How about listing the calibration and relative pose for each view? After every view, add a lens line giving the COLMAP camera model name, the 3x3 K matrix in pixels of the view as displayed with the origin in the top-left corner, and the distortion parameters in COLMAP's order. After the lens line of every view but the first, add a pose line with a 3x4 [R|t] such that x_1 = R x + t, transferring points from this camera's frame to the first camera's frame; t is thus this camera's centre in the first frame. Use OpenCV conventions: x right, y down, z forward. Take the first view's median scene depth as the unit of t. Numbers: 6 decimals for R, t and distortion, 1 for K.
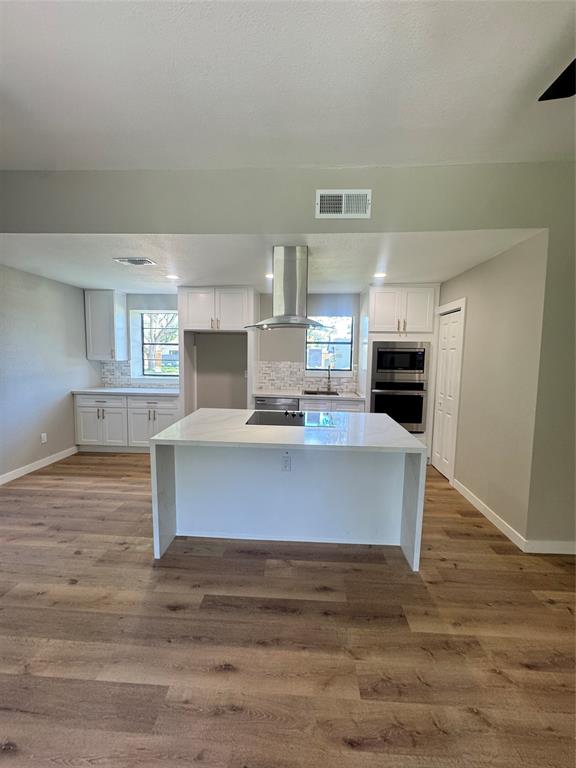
lens RADIAL K [[308.9, 0, 283.8], [0, 308.9, 381.6], [0, 0, 1]] dist [-0.005058, 0.000951]
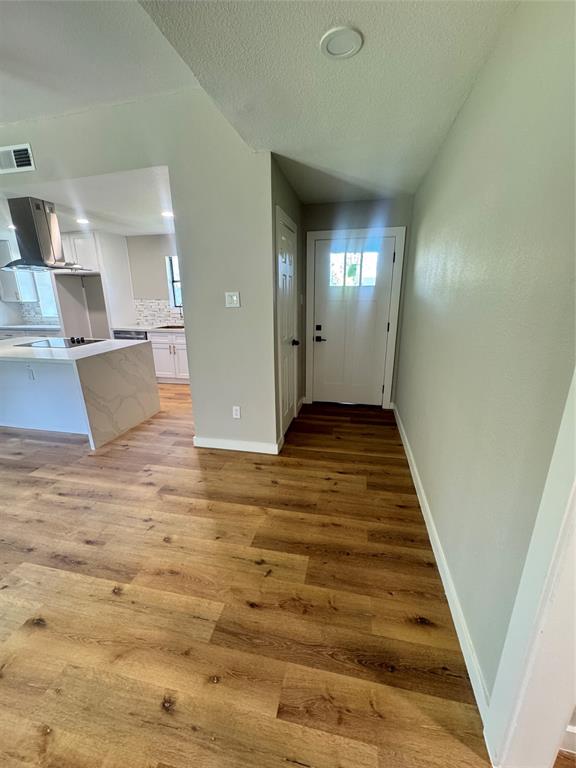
lens RADIAL K [[308.9, 0, 289.6], [0, 308.9, 384.2], [0, 0, 1]] dist [-0.005058, 0.000951]
pose [[0.987146, 0.022085, -0.158288, 0.813588], [0.008189, 0.982116, 0.188099, 0.036755], [0.159611, -0.186978, 0.969311, -0.082428]]
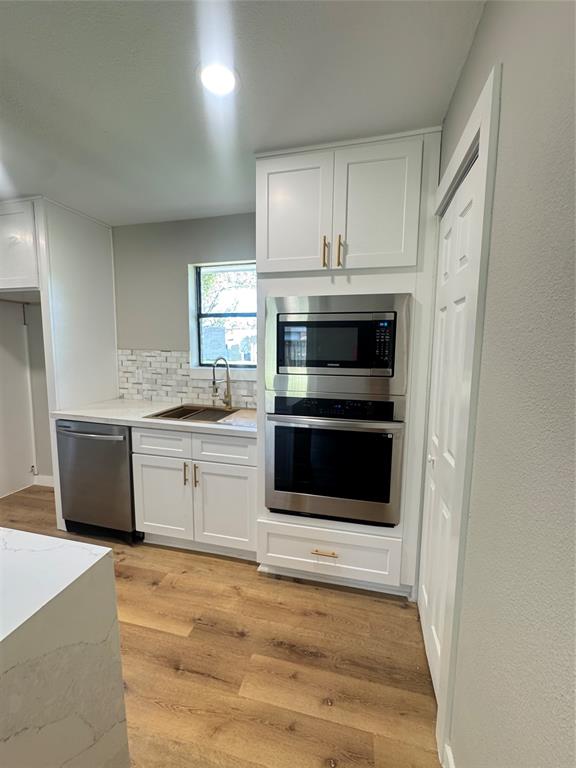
lens RADIAL K [[308.9, 0, 290.4], [0, 308.9, 382.6], [0, 0, 1]] dist [-0.005058, 0.000951]
pose [[0.985216, 0.013347, -0.170793, 0.395315], [-0.009323, 0.999660, 0.024342, -0.028142], [0.171060, -0.022390, 0.985006, 0.604218]]
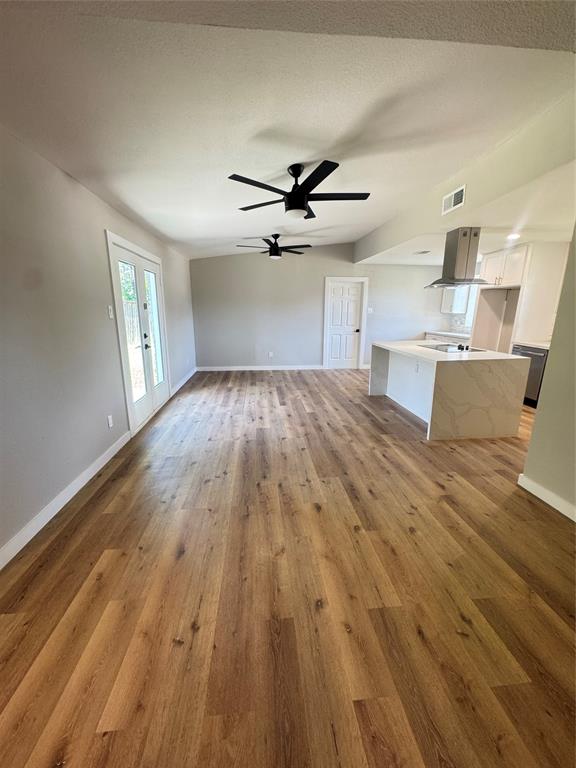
lens RADIAL K [[308.9, 0, 287.7], [0, 308.9, 383.8], [0, 0, 1]] dist [-0.005058, 0.000951]
pose [[0.148880, 0.216113, -0.964951, 0.967710], [-0.091944, 0.974624, 0.204094, 0.037834], [0.984572, 0.058336, 0.164972, 0.000014]]
